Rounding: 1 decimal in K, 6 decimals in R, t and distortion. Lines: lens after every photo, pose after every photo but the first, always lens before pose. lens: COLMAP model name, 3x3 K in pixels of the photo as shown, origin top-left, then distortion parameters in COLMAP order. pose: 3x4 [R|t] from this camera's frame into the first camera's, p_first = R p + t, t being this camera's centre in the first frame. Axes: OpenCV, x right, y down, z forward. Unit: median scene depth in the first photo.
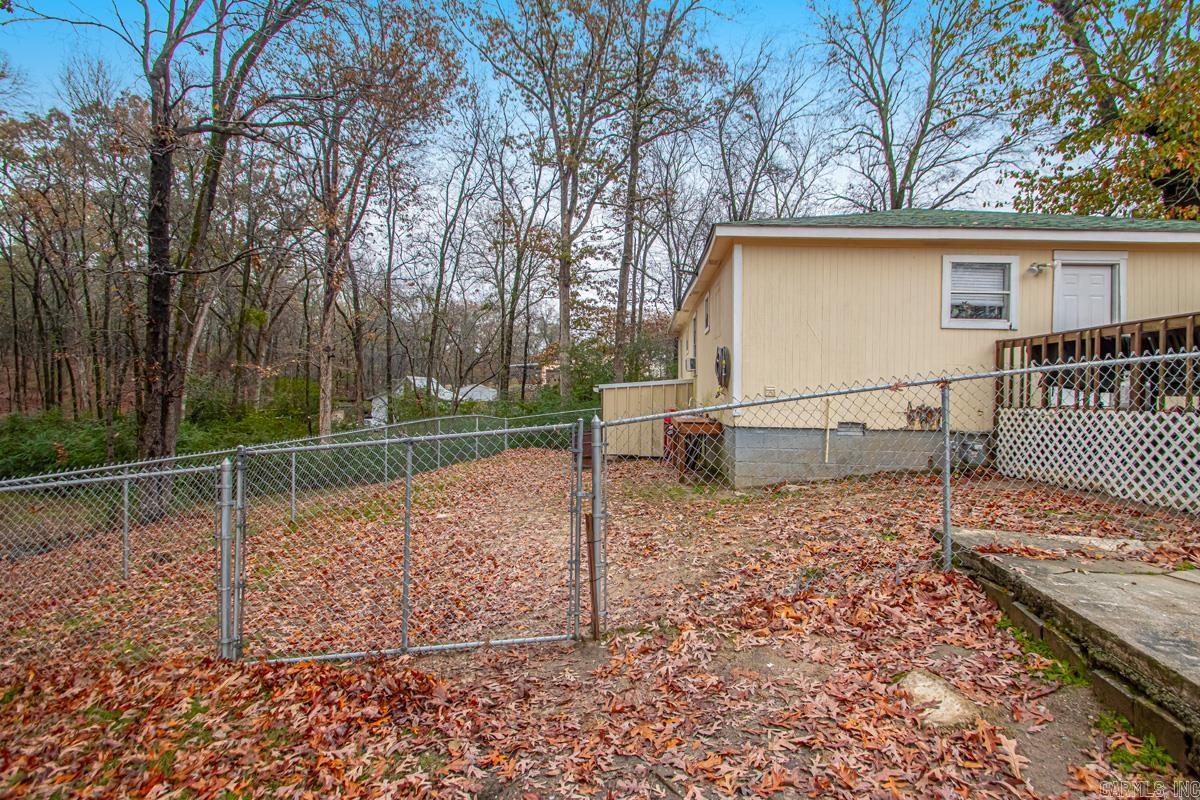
lens RADIAL K [[562.3, 0, 597.2], [0, 562.3, 404.8], [0, 0, 1]] dist [0.023536, -0.023770]
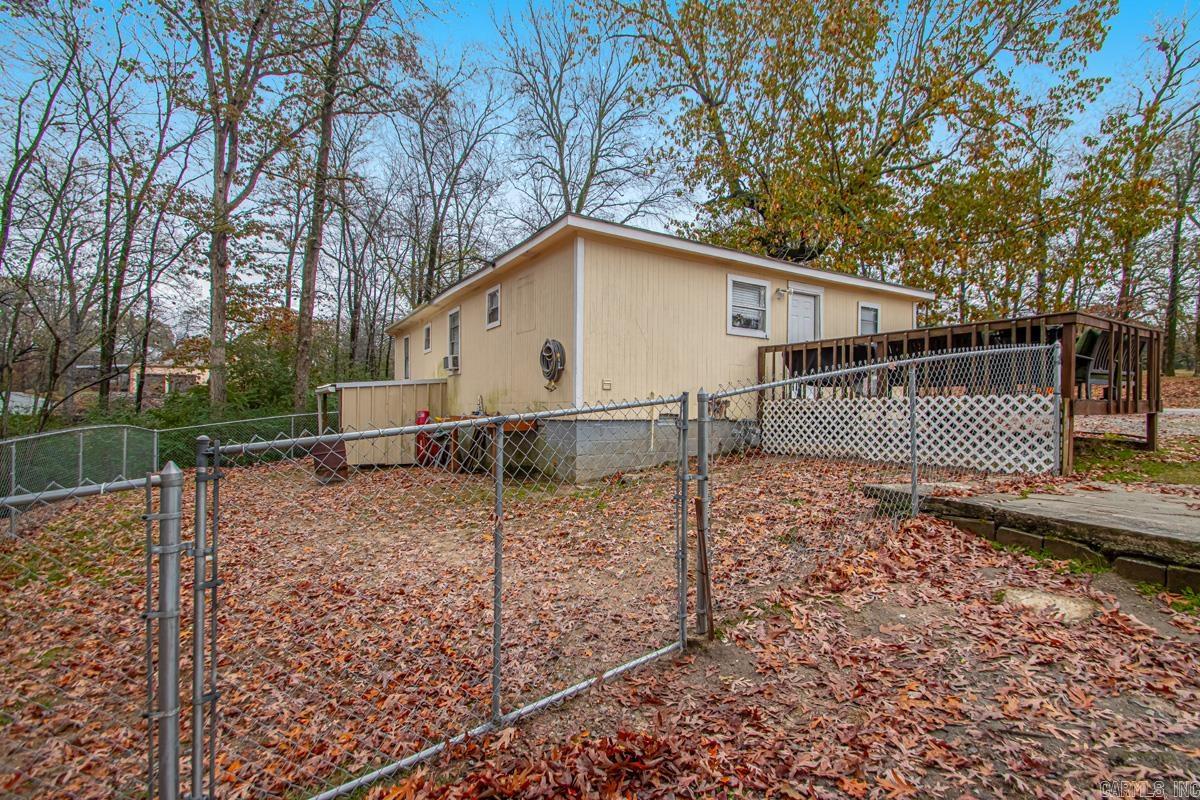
lens RADIAL K [[562.3, 0, 597.2], [0, 562.3, 404.8], [0, 0, 1]] dist [0.023536, -0.023770]
pose [[0.829429, -0.005137, 0.558588, -0.205748], [0.014530, 0.999818, -0.012380, 0.018315], [-0.558423, 0.018385, 0.829353, 0.115293]]
